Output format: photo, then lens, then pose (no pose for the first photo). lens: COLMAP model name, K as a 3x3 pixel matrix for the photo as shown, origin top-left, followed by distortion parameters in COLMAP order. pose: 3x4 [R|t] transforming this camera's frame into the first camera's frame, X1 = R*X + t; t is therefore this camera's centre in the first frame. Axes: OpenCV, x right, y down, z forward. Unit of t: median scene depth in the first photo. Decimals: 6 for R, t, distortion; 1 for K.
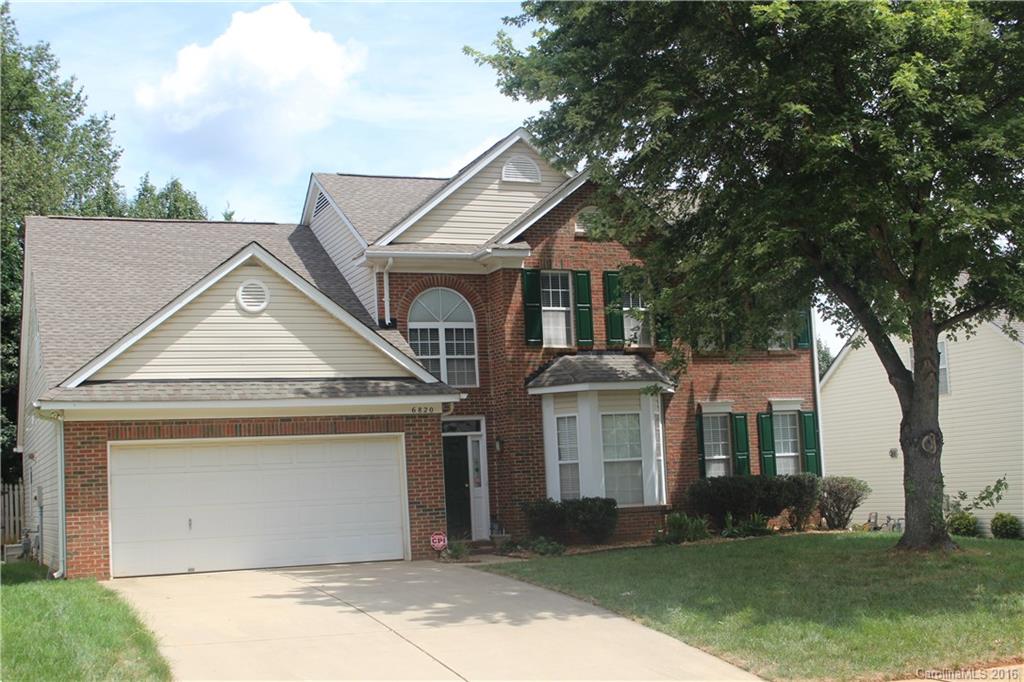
lens RADIAL K [[1350.0, 0, 507.1], [0, 1350.0, 355.7], [0, 0, 1]] dist [-0.086130, 0.105466]
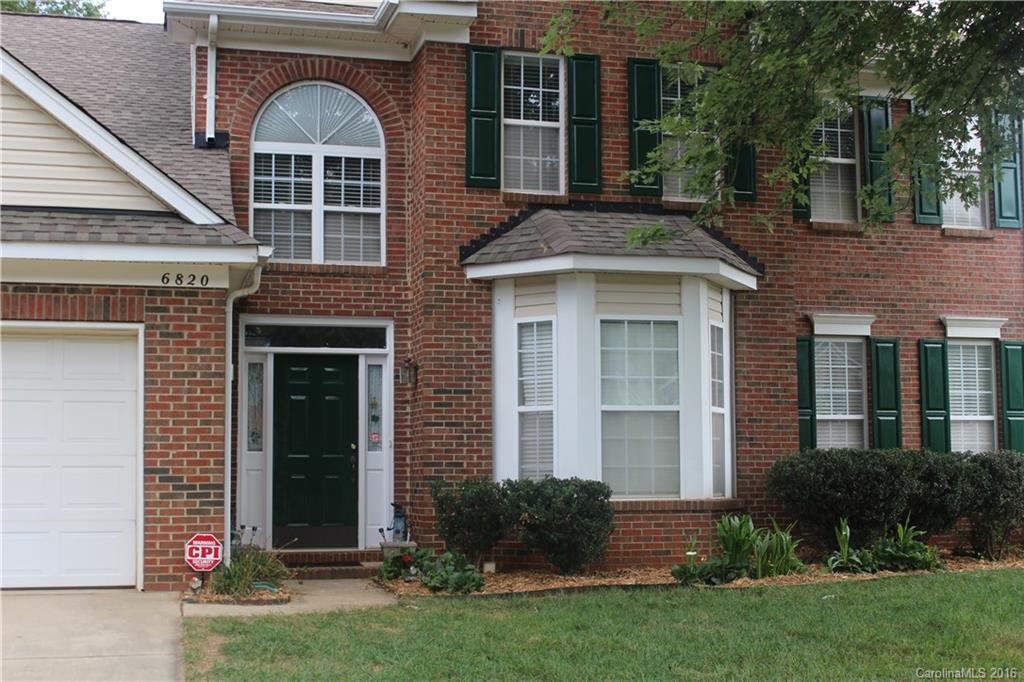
lens RADIAL K [[1350.0, 0, 507.1], [0, 1350.0, 355.7], [0, 0, 1]] dist [-0.086130, 0.105466]
pose [[0.989946, 0.030659, -0.138083, 0.104098], [-0.028994, 0.999481, 0.014053, 0.050429], [0.138442, -0.009908, 0.990321, 0.474594]]
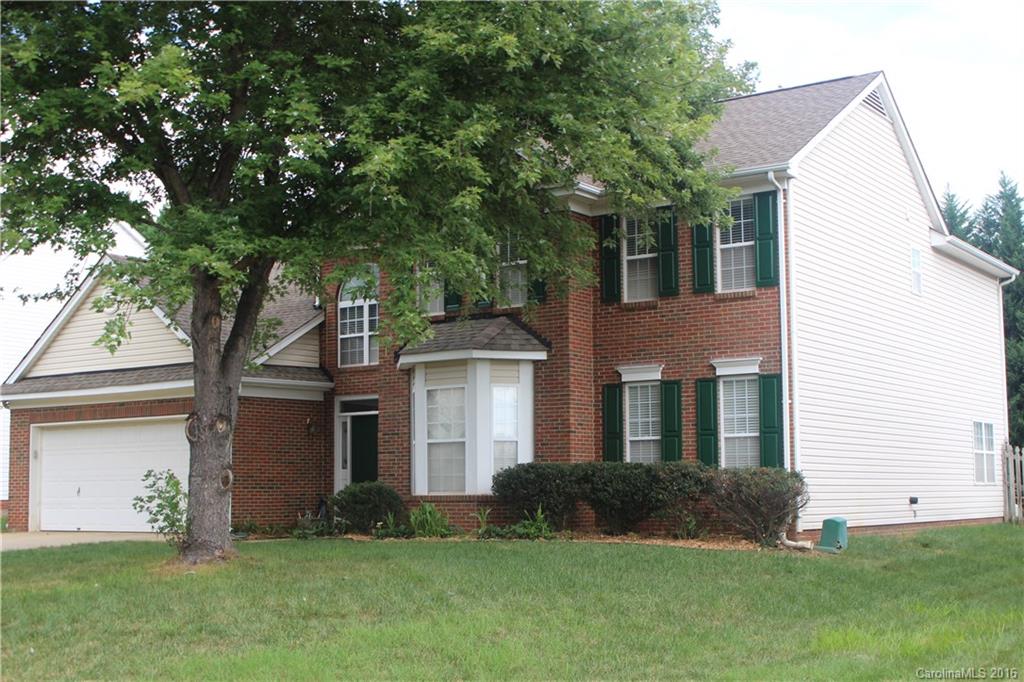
lens RADIAL K [[1350.0, 0, 507.1], [0, 1350.0, 355.7], [0, 0, 1]] dist [-0.086130, 0.105466]
pose [[0.548781, -0.043192, -0.834850, 0.825095], [0.064918, 0.997850, -0.008952, 0.032015], [0.833442, -0.049284, 0.550405, 0.545415]]
